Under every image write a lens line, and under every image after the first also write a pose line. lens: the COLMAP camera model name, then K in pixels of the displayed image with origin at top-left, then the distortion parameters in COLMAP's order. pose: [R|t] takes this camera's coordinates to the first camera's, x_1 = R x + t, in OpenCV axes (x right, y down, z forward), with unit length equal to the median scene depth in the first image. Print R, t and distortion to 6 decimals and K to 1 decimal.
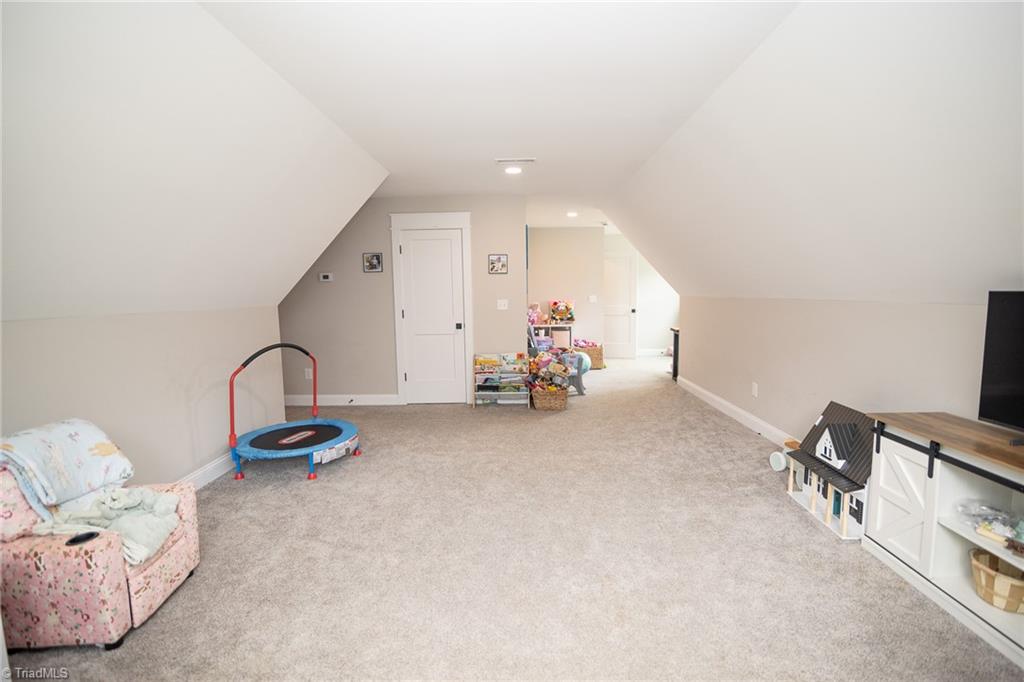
lens RADIAL K [[468.8, 0, 512.9], [0, 468.8, 341.9], [0, 0, 1]] dist [-0.019044, 0.000034]
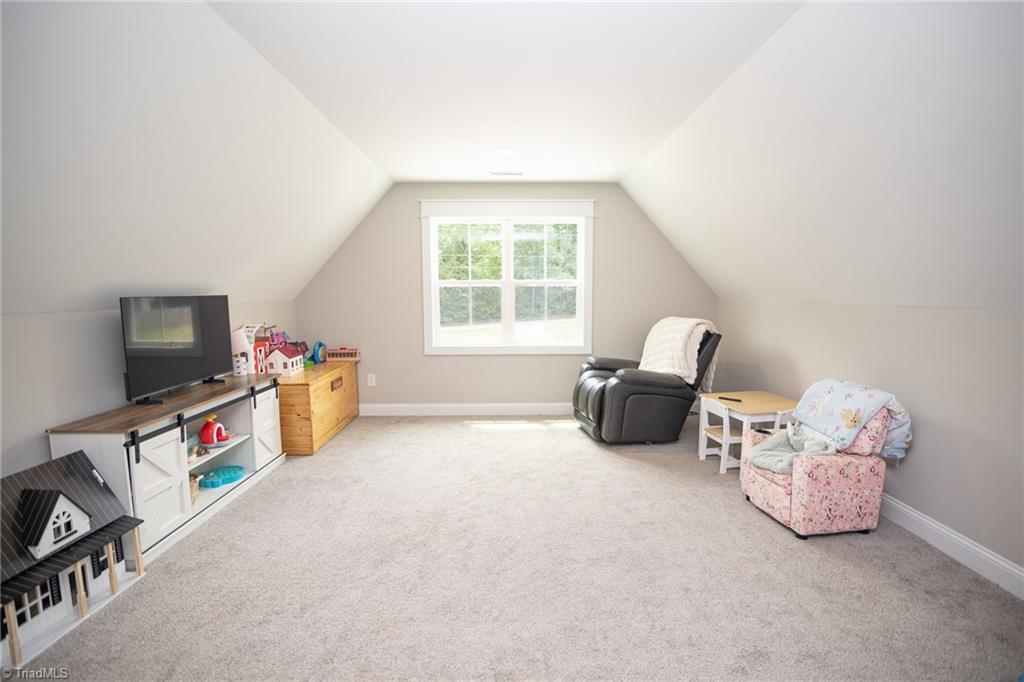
lens RADIAL K [[468.8, 0, 512.9], [0, 468.8, 341.9], [0, 0, 1]] dist [-0.019044, 0.000034]
pose [[-0.999319, 0.021113, -0.030265, 0.023404], [0.014192, 0.976962, 0.212939, -0.228718], [0.034063, 0.212365, -0.976597, 2.136489]]
